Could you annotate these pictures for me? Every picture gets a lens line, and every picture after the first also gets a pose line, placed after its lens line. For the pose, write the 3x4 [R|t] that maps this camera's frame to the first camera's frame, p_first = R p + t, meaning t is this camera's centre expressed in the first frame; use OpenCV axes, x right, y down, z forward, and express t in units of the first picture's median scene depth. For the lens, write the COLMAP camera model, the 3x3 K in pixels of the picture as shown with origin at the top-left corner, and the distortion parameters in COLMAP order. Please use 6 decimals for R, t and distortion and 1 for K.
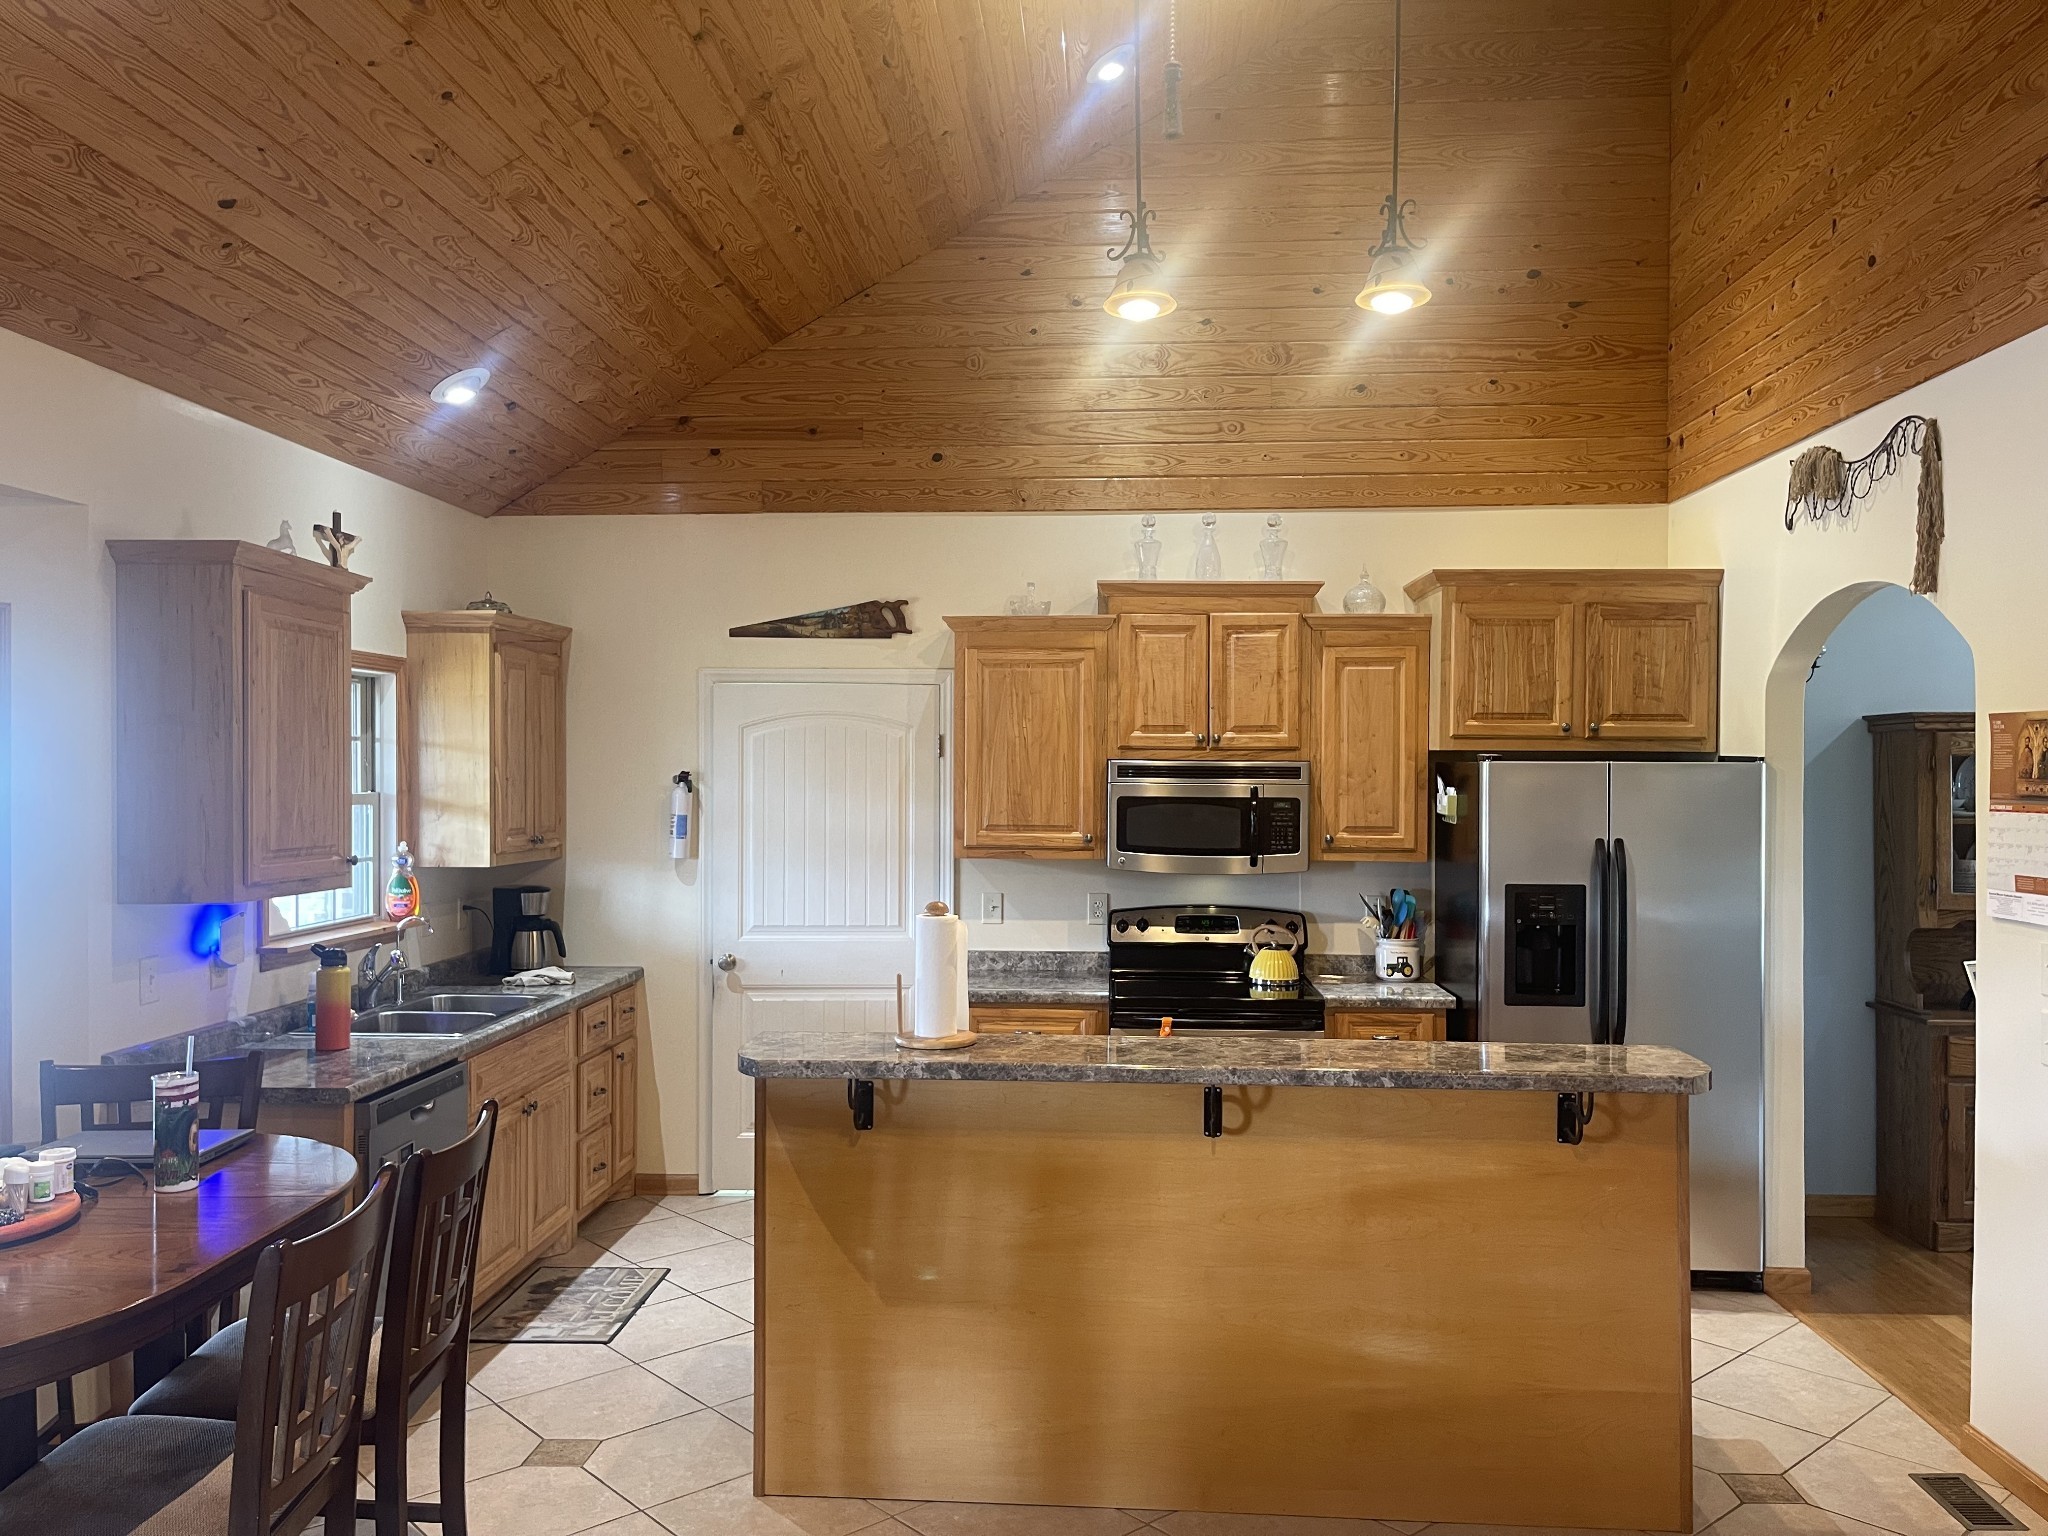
lens RADIAL K [[1547.6, 0, 1023.0], [0, 1547.6, 767.9], [0, 0, 1]] dist [0.033558, -0.020849]
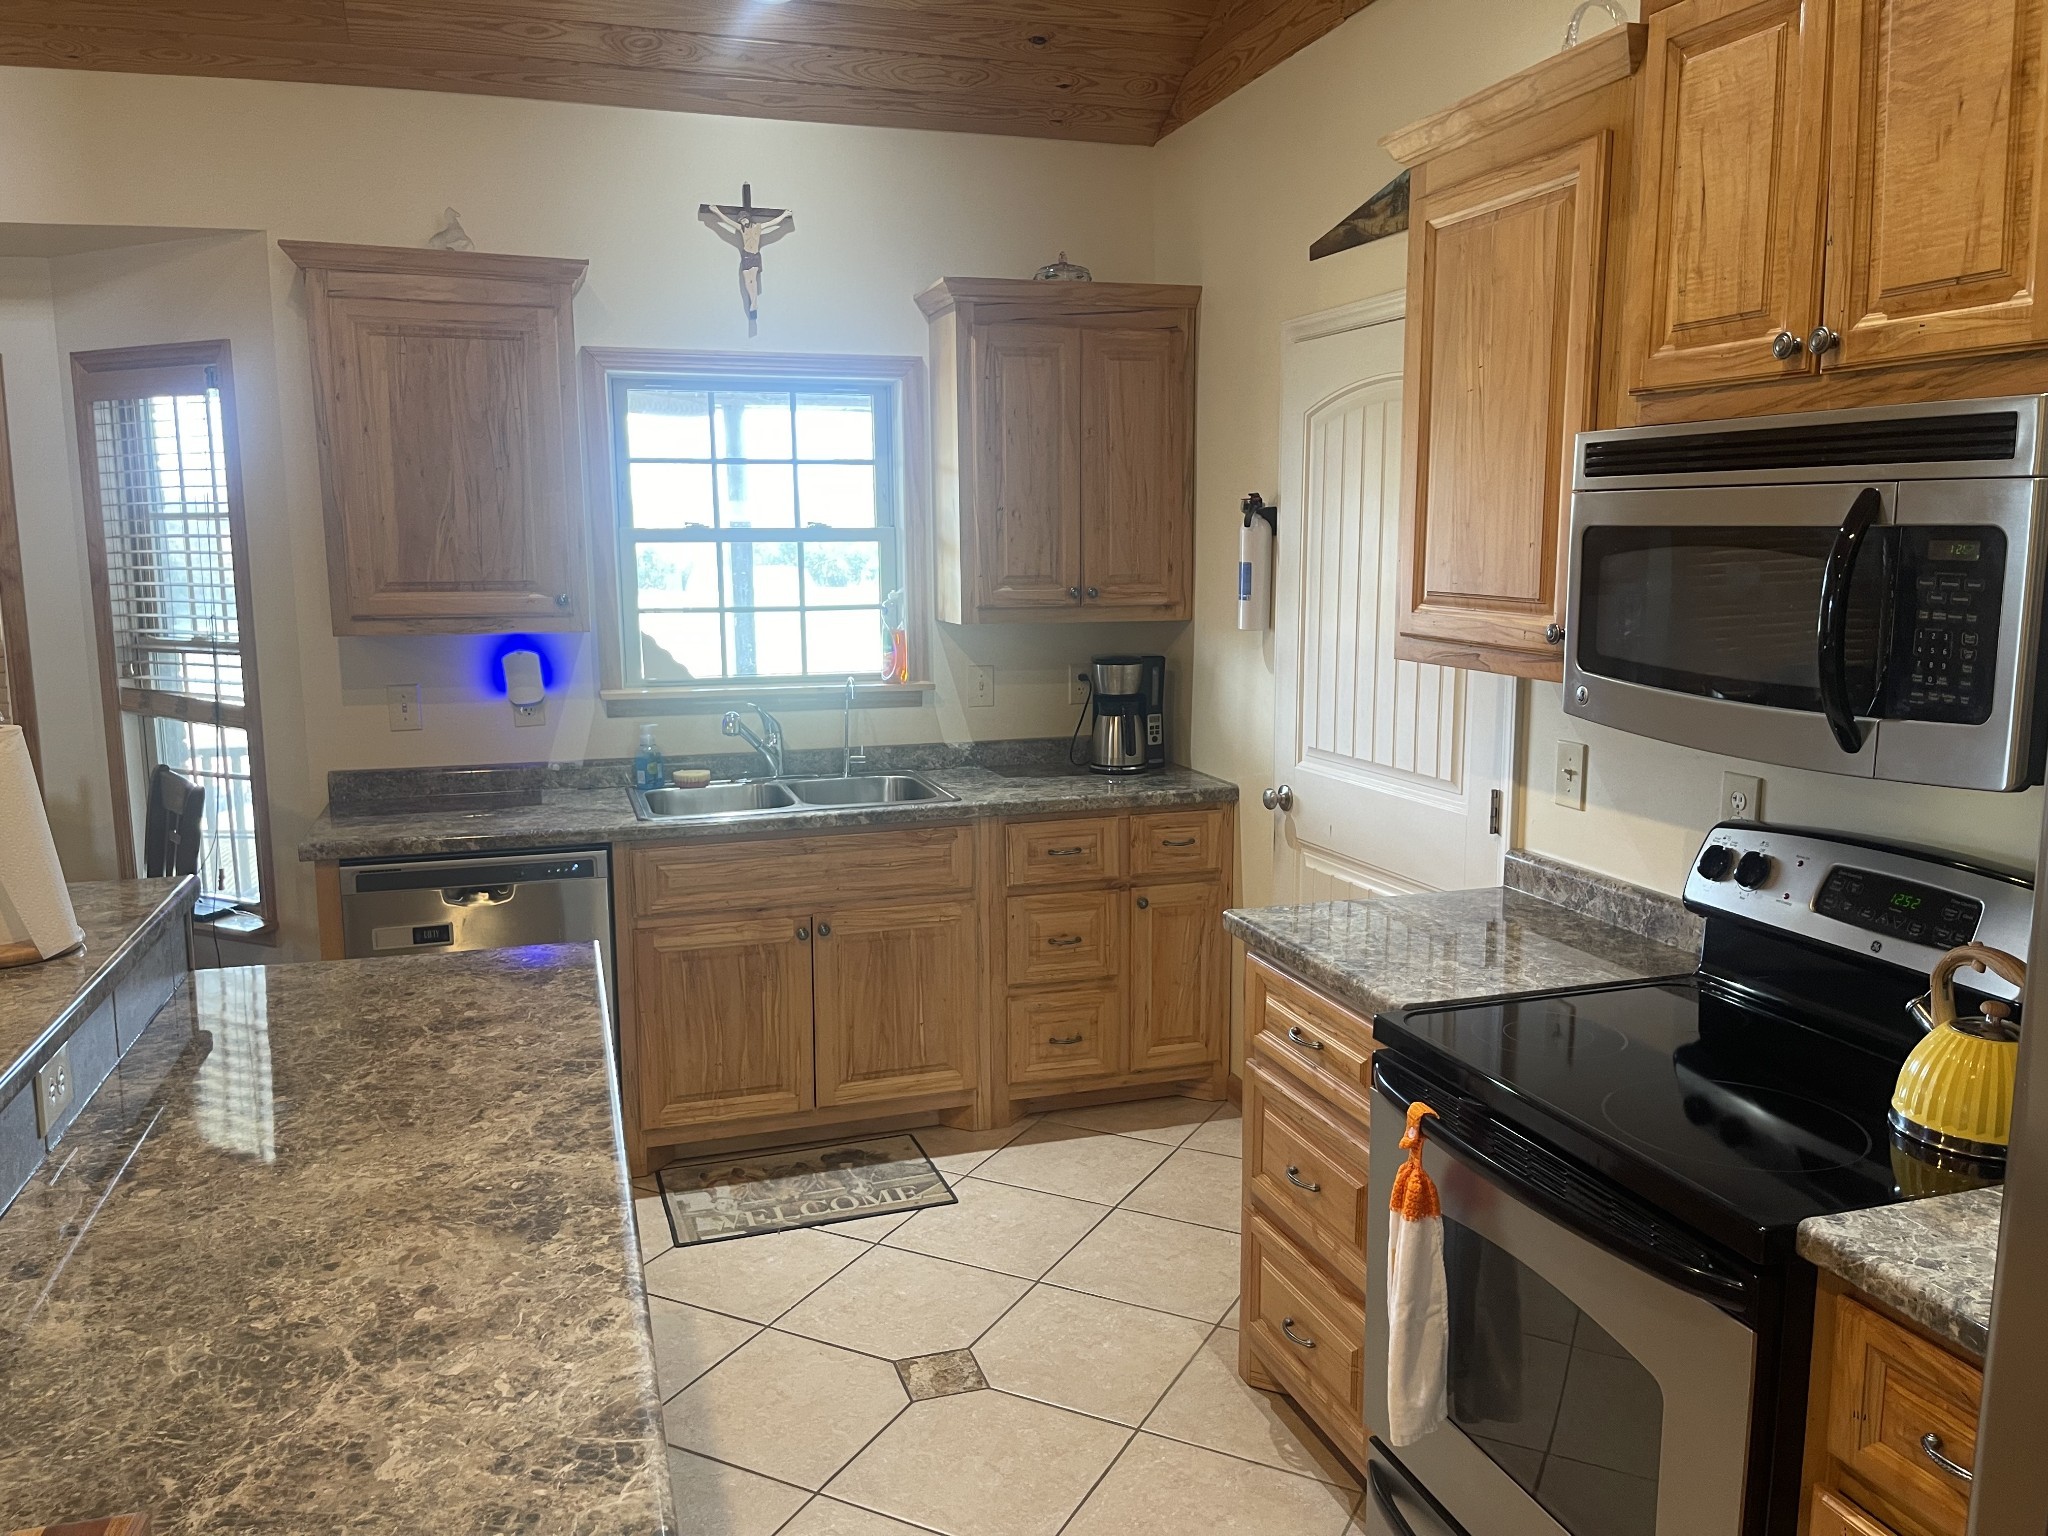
lens RADIAL K [[1547.6, 0, 1019.9], [0, 1547.6, 778.6], [0, 0, 1]] dist [0.033558, -0.020849]
pose [[0.356858, 0.143914, -0.923007, 0.378562], [0.008607, 0.987513, 0.157300, 0.018229], [0.934119, -0.064078, 0.351163, 0.728871]]
